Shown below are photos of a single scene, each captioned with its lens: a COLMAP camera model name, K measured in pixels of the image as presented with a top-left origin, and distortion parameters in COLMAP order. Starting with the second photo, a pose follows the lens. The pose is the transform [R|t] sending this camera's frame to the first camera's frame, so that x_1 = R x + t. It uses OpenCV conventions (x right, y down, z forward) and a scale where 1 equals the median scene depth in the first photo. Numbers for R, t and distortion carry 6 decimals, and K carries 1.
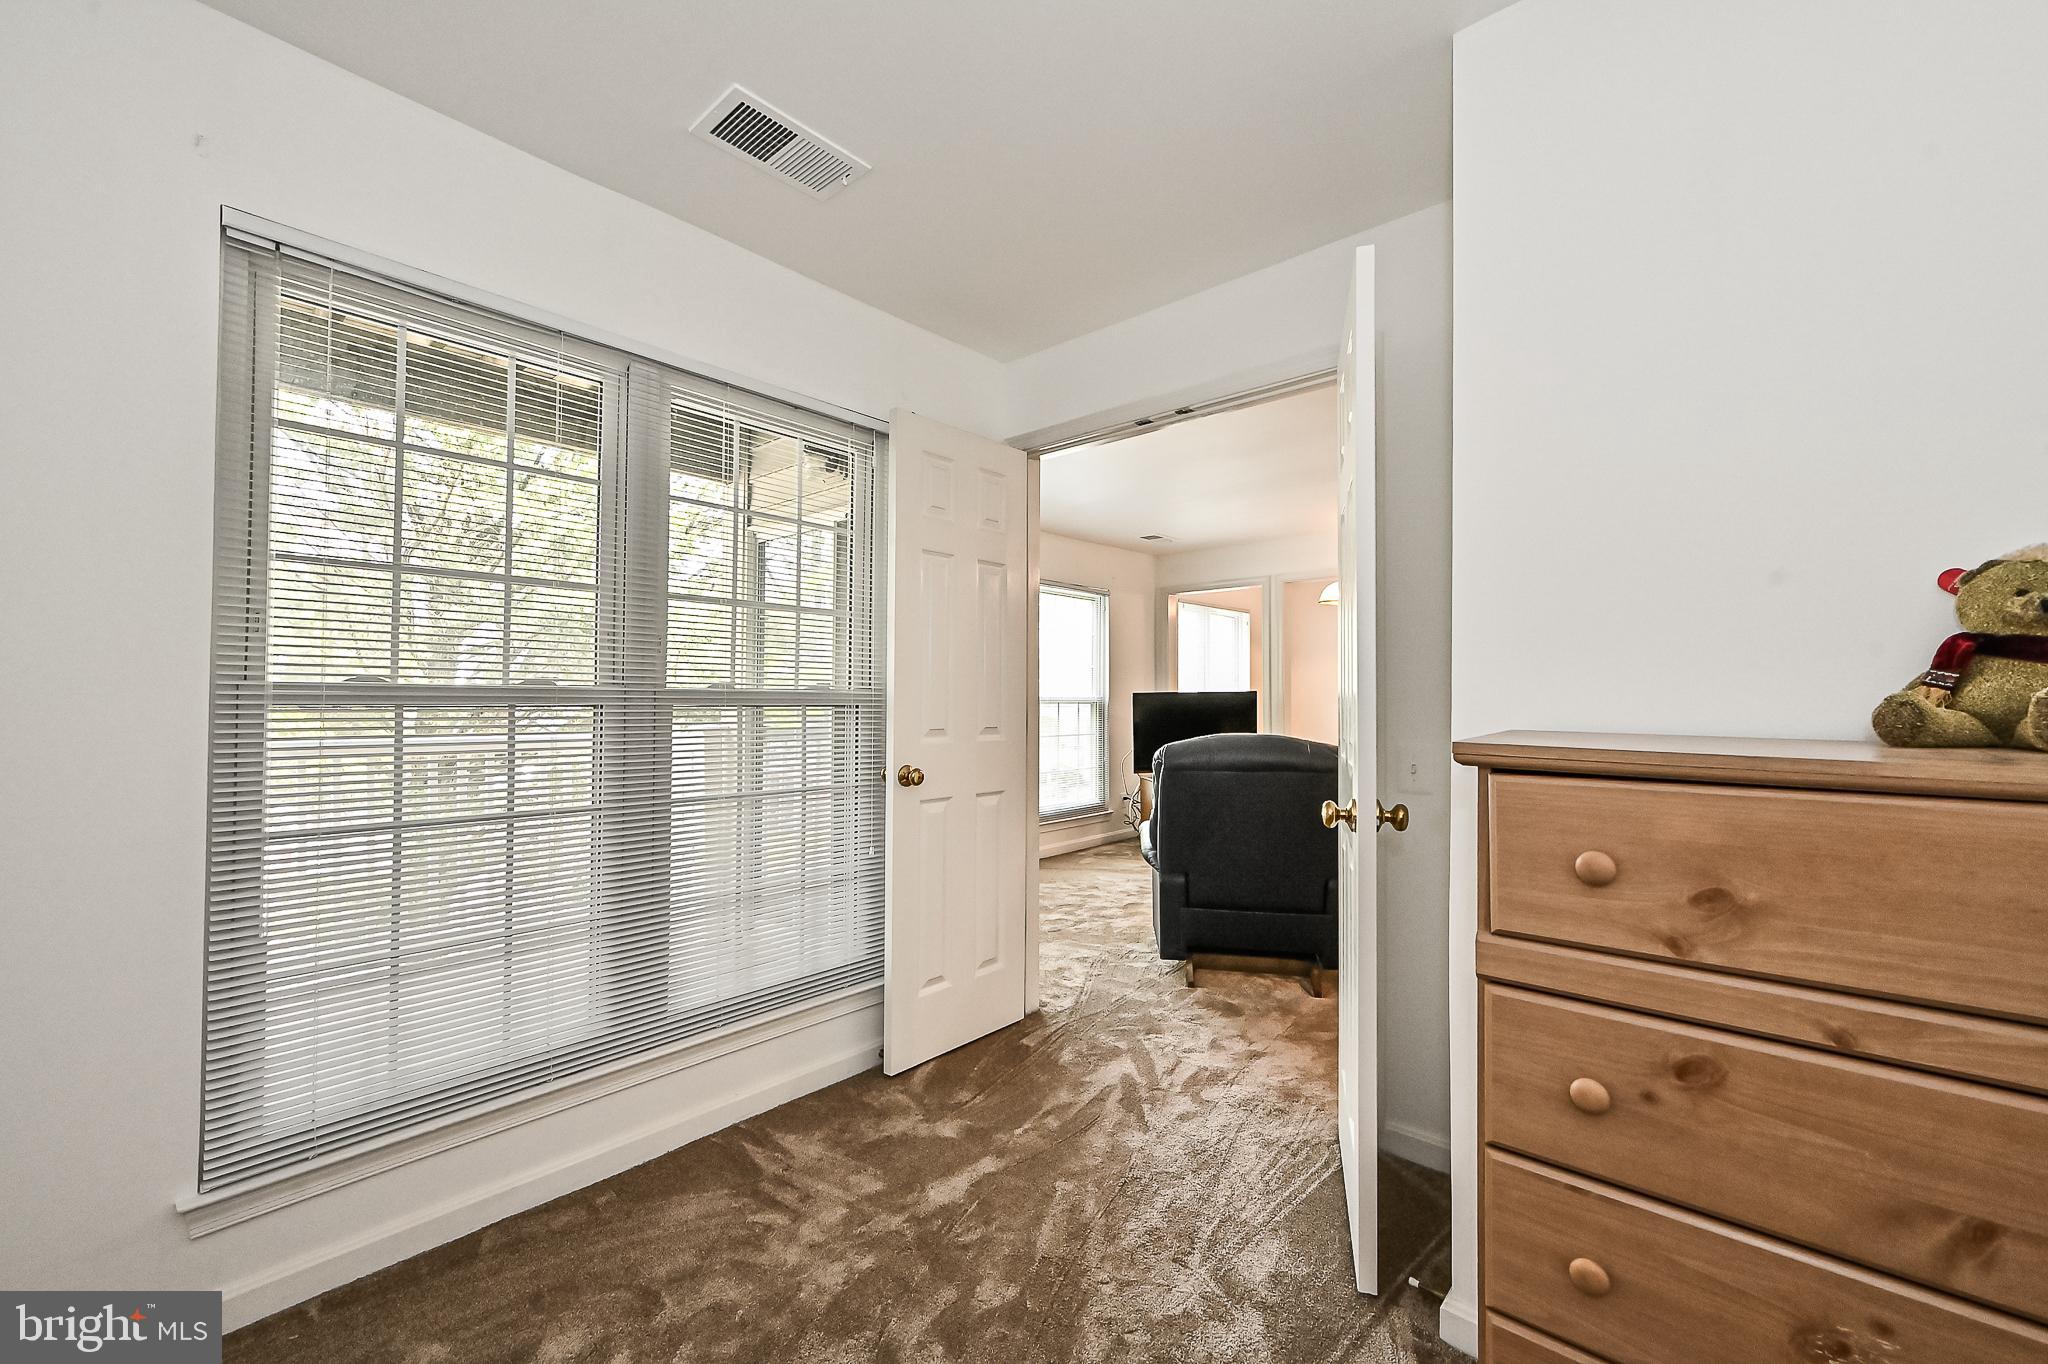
lens RADIAL K [[840.7, 0, 1018.6], [0, 840.7, 684.5], [0, 0, 1]] dist [0.000807, 0.000381]
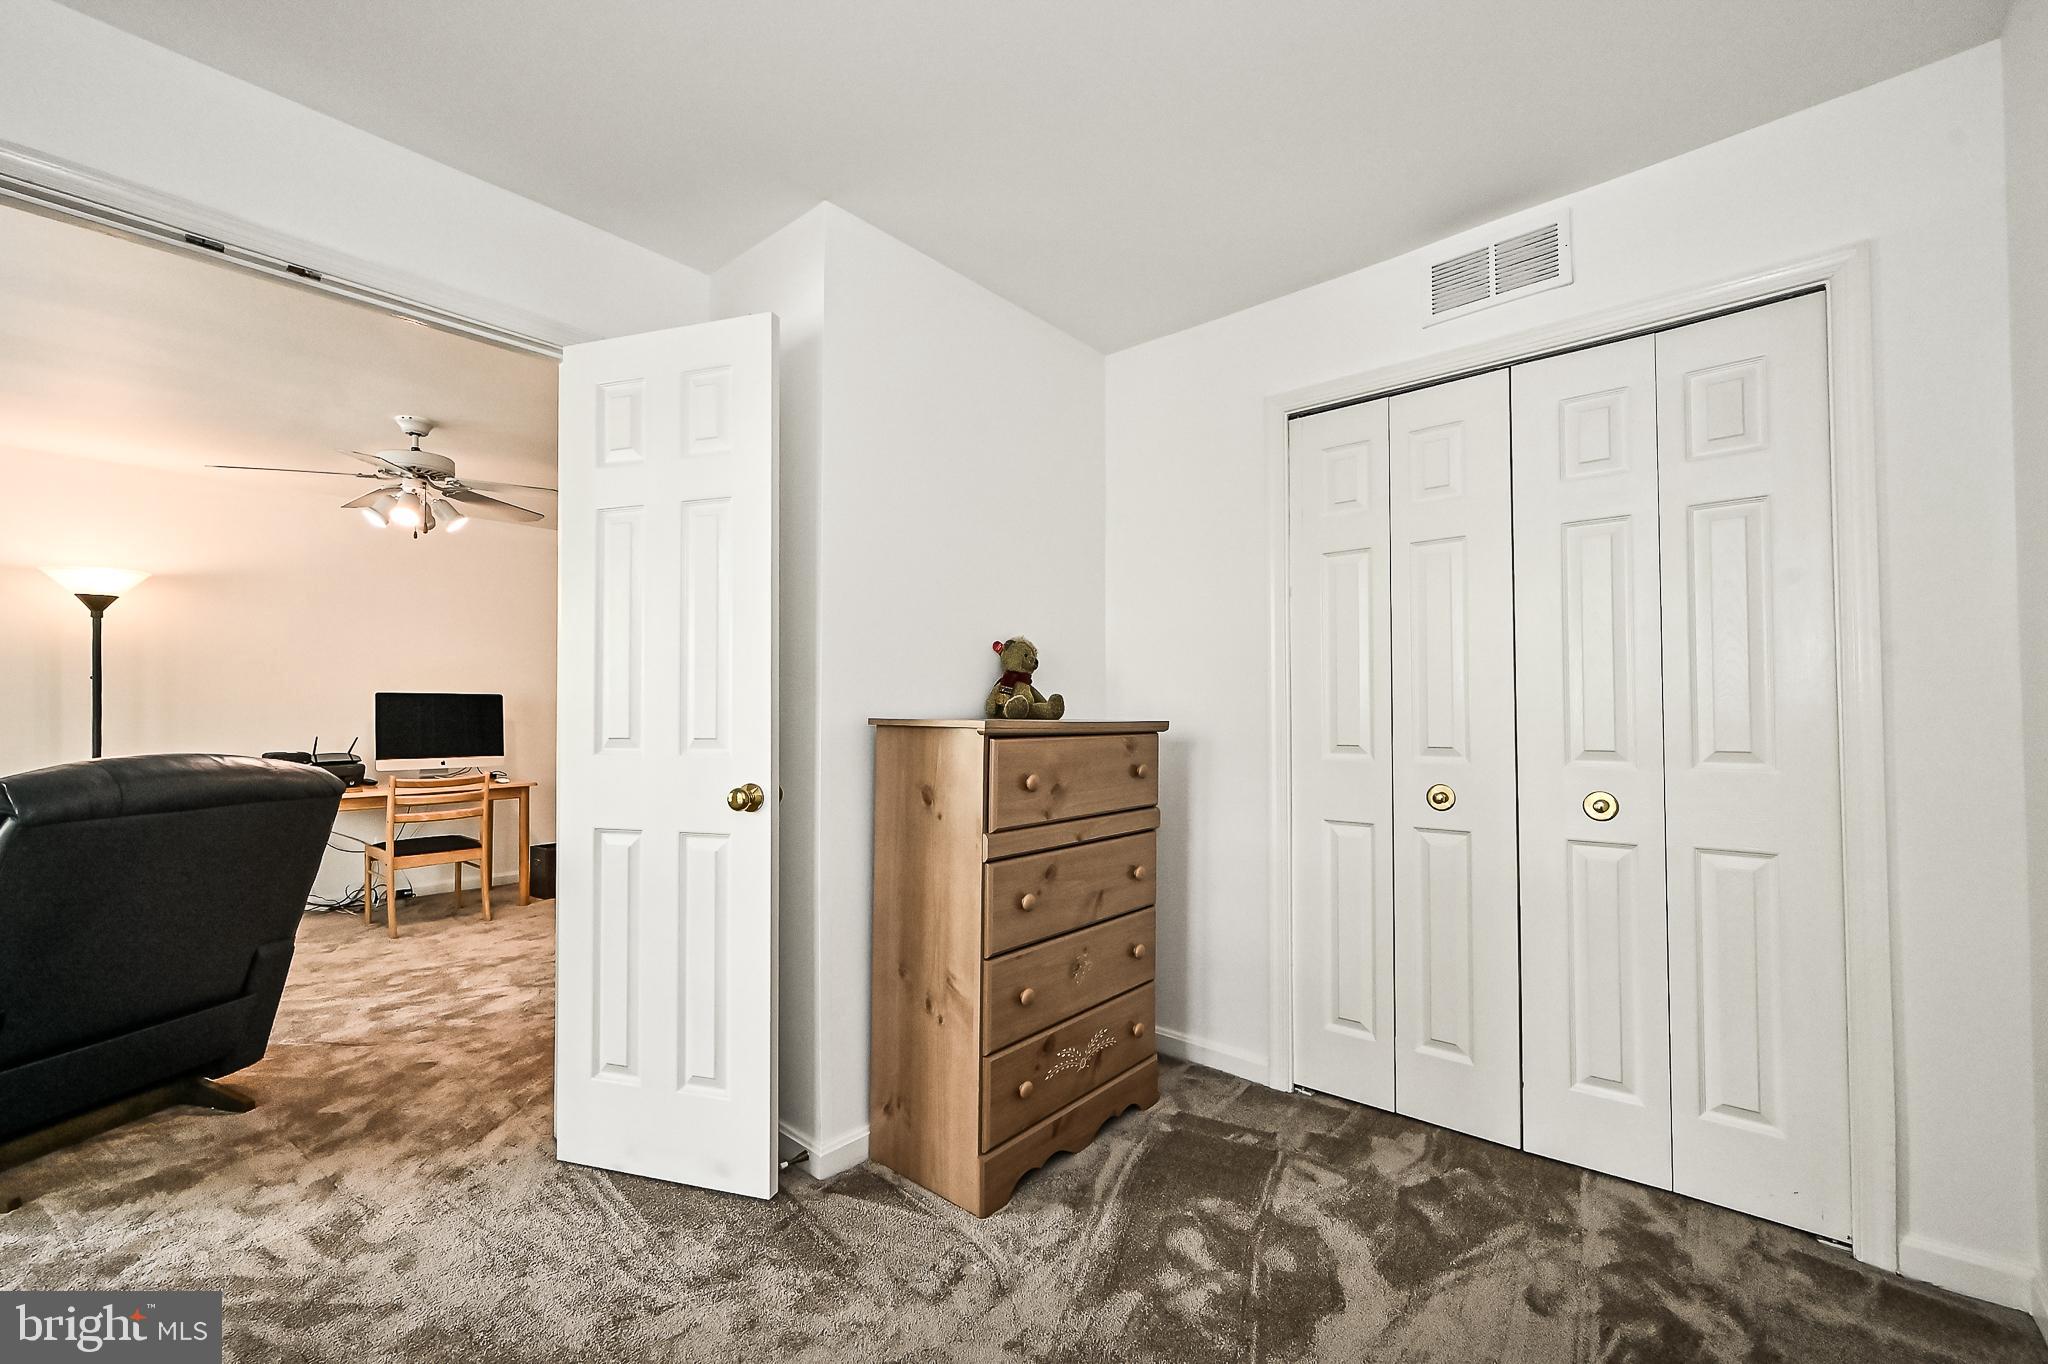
lens RADIAL K [[807.5, 0, 1082.9], [0, 807.5, 698.6], [0, 0, 1]] dist [-0.001428, -0.000193]
pose [[-0.055523, 0.015826, 0.998332, -0.526599], [-0.013223, 0.999775, -0.016584, 0.023285], [-0.998370, -0.014122, -0.055301, 0.439695]]
